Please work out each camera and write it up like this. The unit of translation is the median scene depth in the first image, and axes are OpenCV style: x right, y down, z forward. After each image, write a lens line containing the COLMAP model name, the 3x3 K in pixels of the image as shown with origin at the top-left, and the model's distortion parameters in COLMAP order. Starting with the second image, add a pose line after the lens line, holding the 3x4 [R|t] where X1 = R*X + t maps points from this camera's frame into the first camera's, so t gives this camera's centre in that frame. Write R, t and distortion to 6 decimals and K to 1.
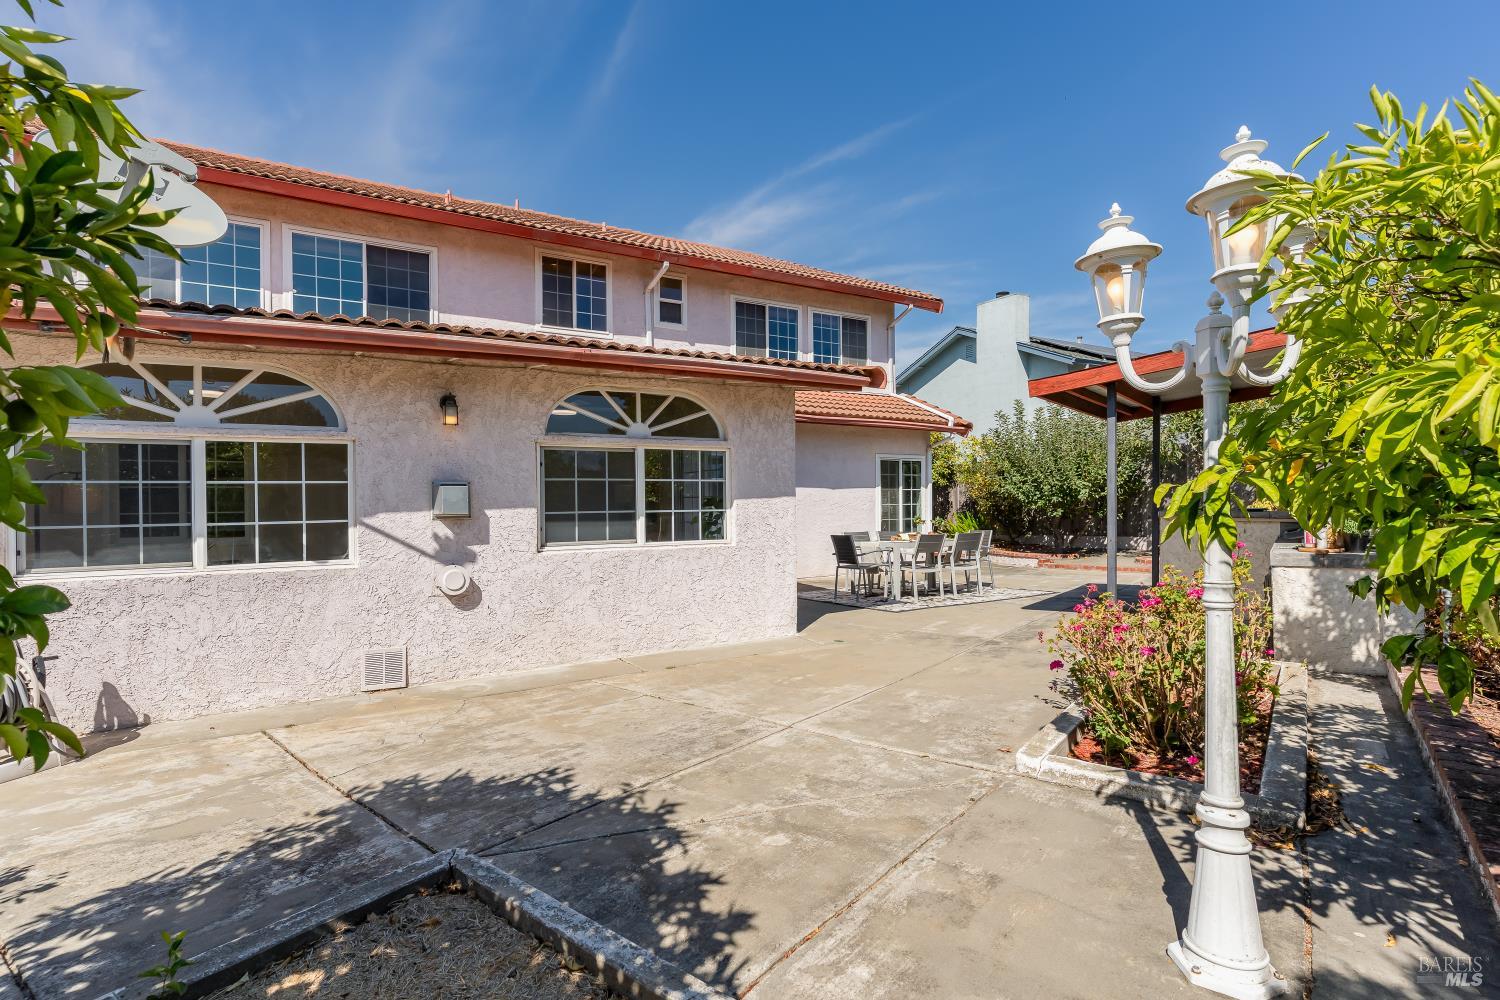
lens RADIAL K [[718.5, 0, 727.1], [0, 718.5, 500.7], [0, 0, 1]] dist [0.000553, -0.000219]
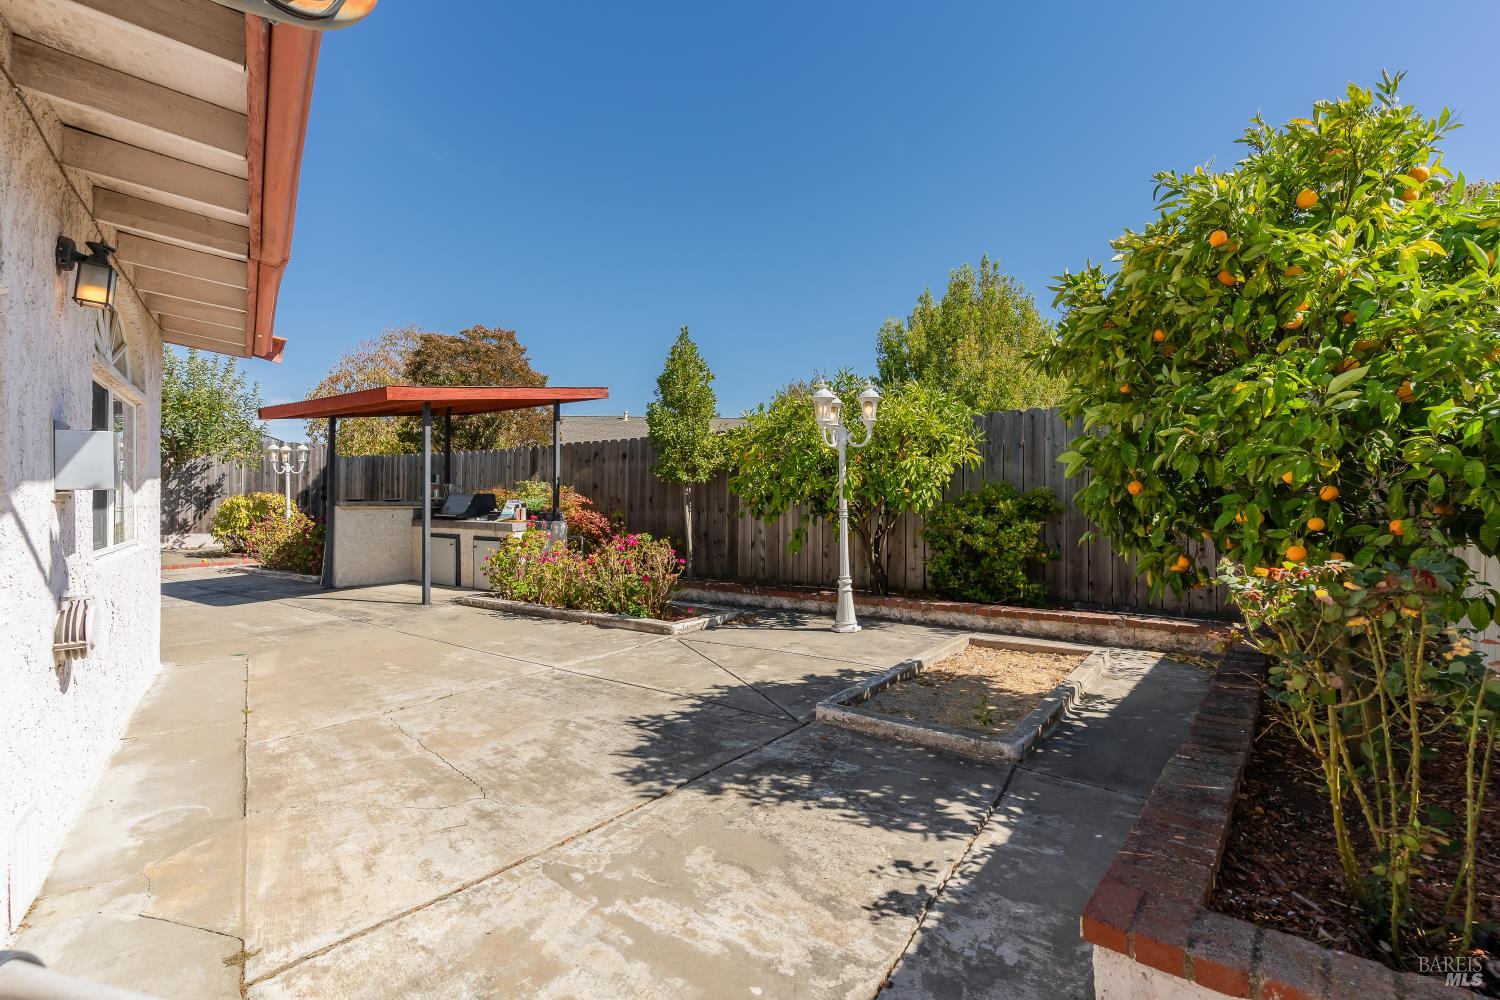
lens RADIAL K [[754.9, 0, 750.0], [0, 754.9, 500.0], [0, 0, 1]] dist [0.001089, 0.000098]
pose [[-0.087957, 0.009107, 0.996083, -0.392610], [0.004871, 0.999950, -0.008712, 0.016352], [-0.996112, 0.004085, -0.087997, 0.263734]]
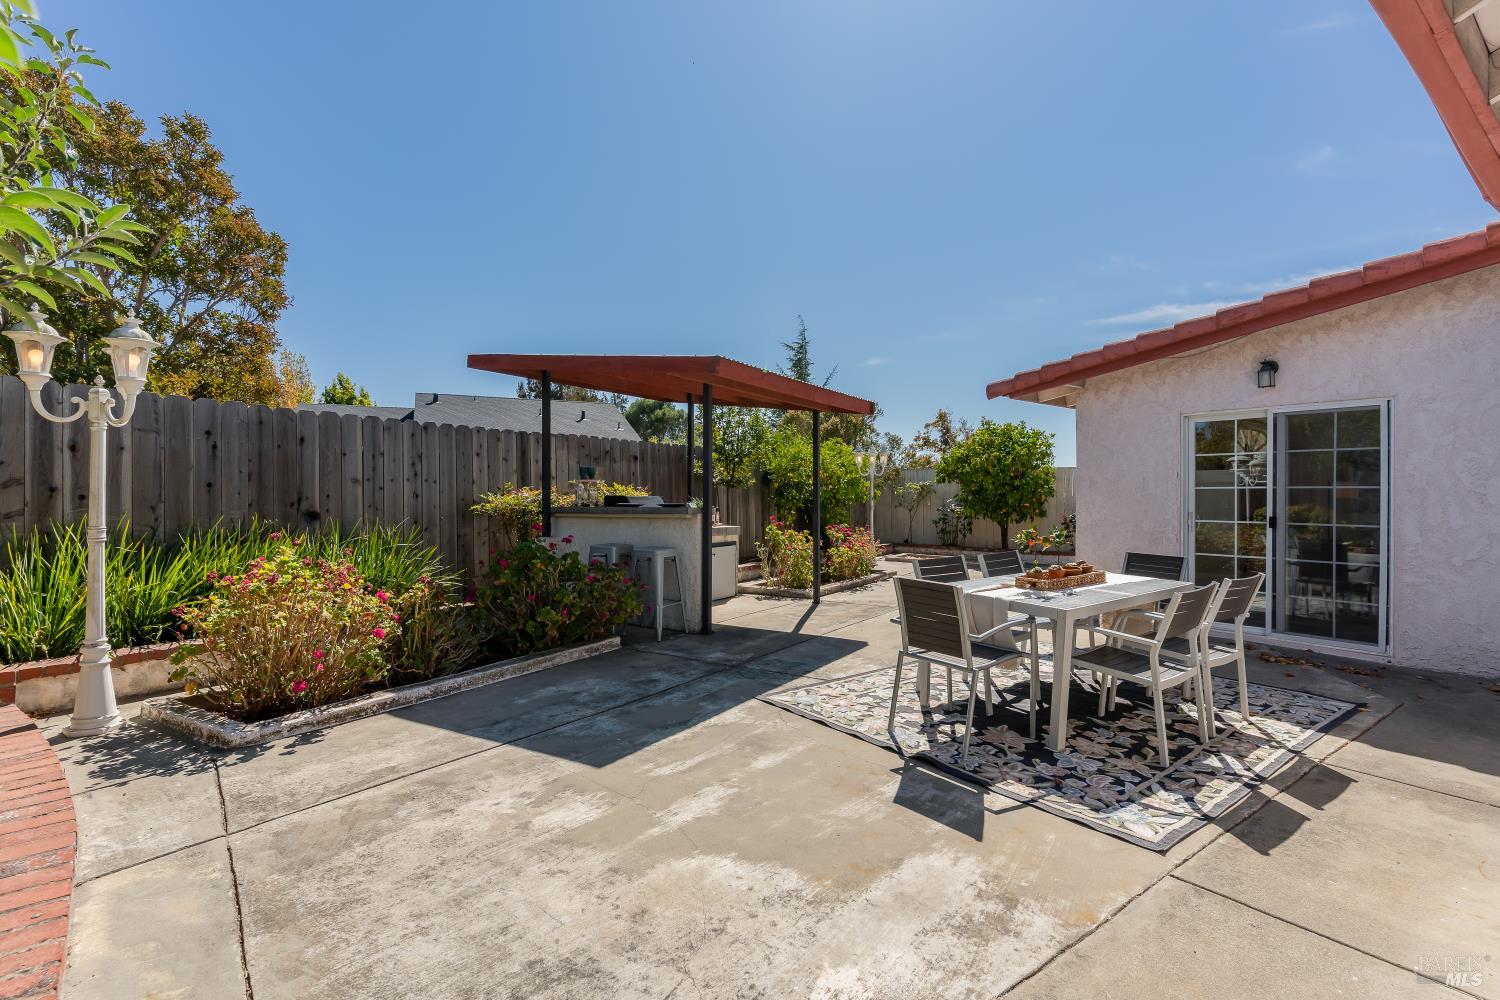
lens RADIAL K [[710.9, 0, 743.7], [0, 710.9, 497.4], [0, 0, 1]] dist [0.001267, -0.000123]
pose [[-0.992393, 0.005213, -0.122998, 0.390621], [0.004265, 0.999959, 0.007972, -0.001862], [0.123035, 0.007387, -0.992375, 1.080492]]
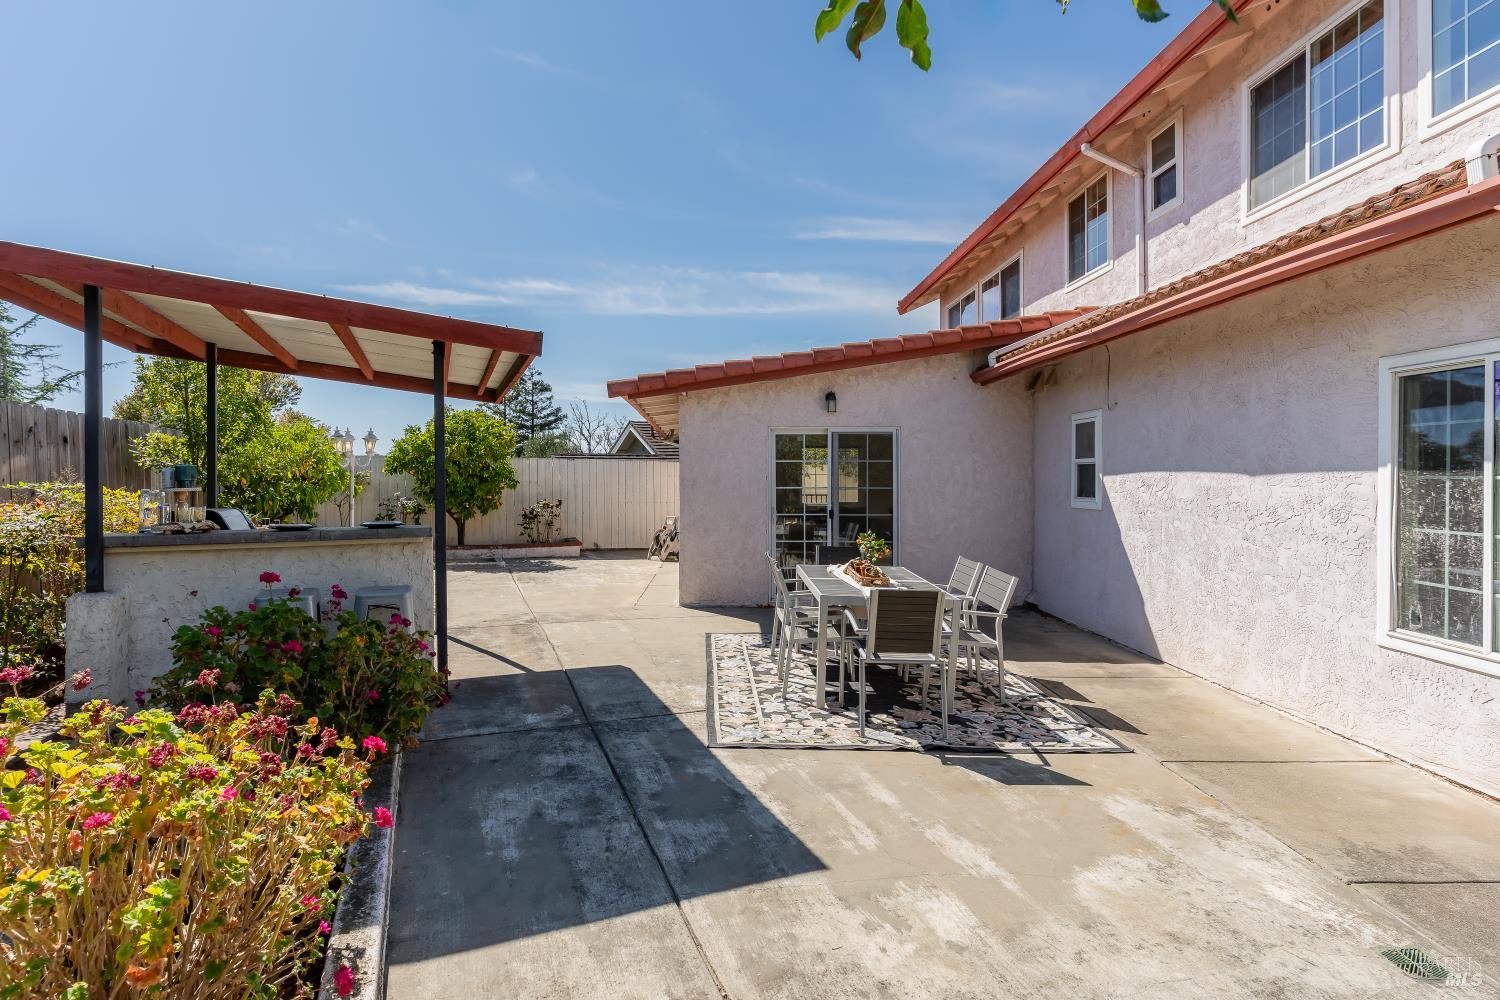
lens RADIAL K [[767.5, 0, 720.3], [0, 767.5, 462.3], [0, 0, 1]] dist [-0.002612, 0.002447]
pose [[-0.504690, -0.009049, -0.863253, 0.615953], [0.000318, 0.999943, -0.010668, -0.018394], [0.863301, -0.005659, -0.504658, 0.912022]]
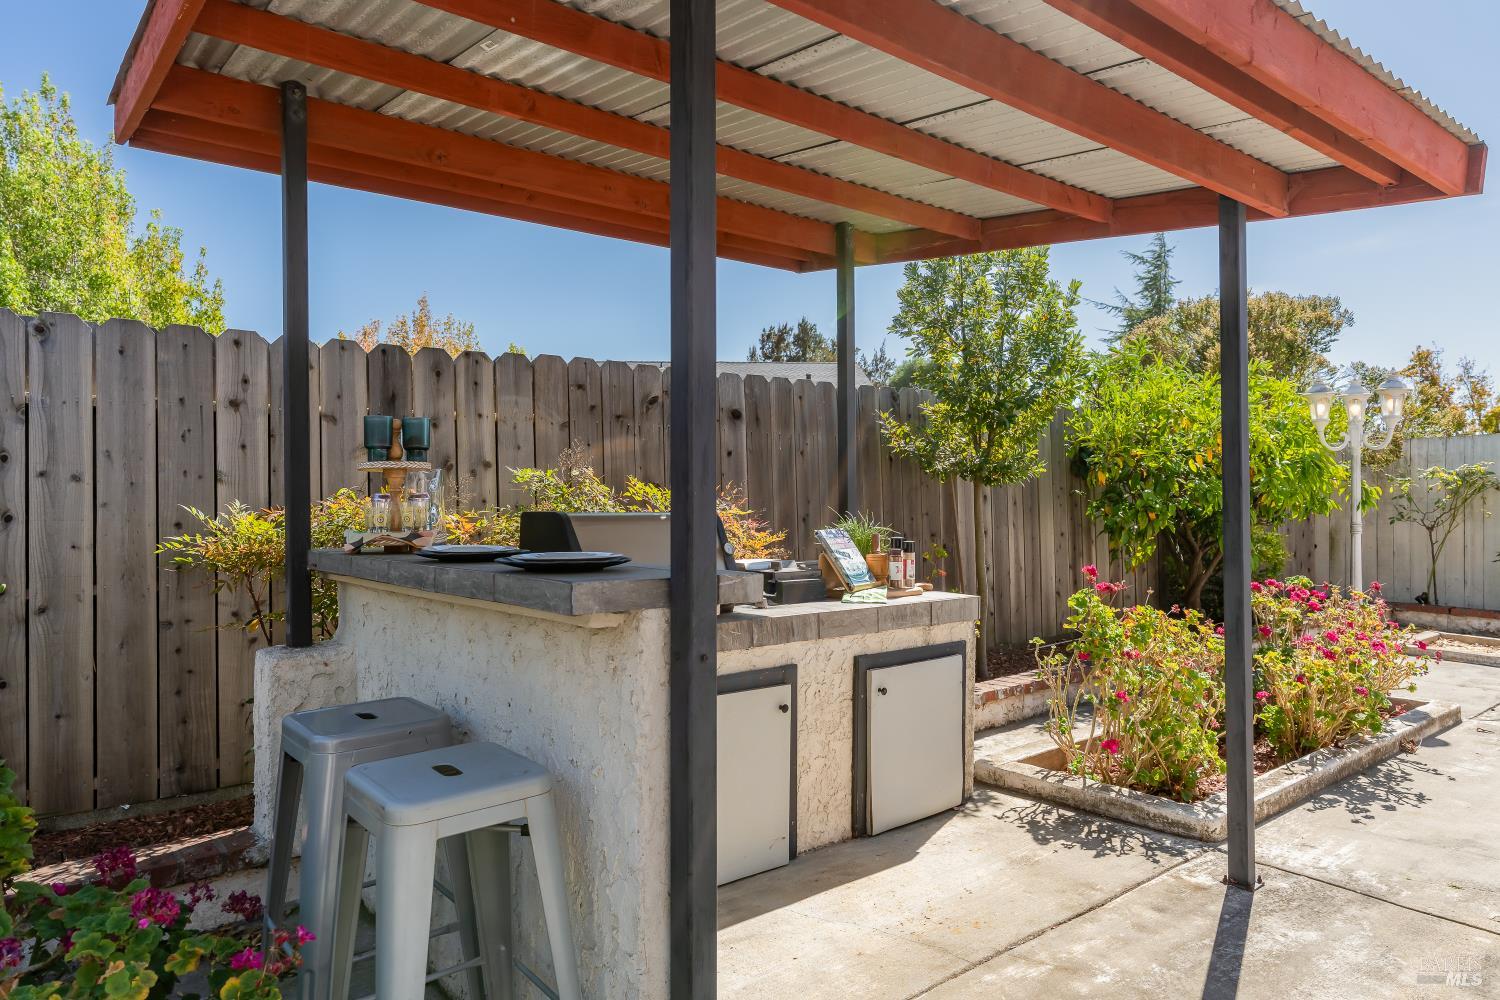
lens RADIAL K [[936.0, 0, 751.9], [0, 936.0, 490.2], [0, 0, 1]] dist [0.004283, -0.001034]
pose [[-0.978563, 0.016517, 0.205285, 0.321060], [0.015708, 0.999861, -0.005568, -0.002786], [-0.205349, -0.002224, -0.978686, 0.723799]]
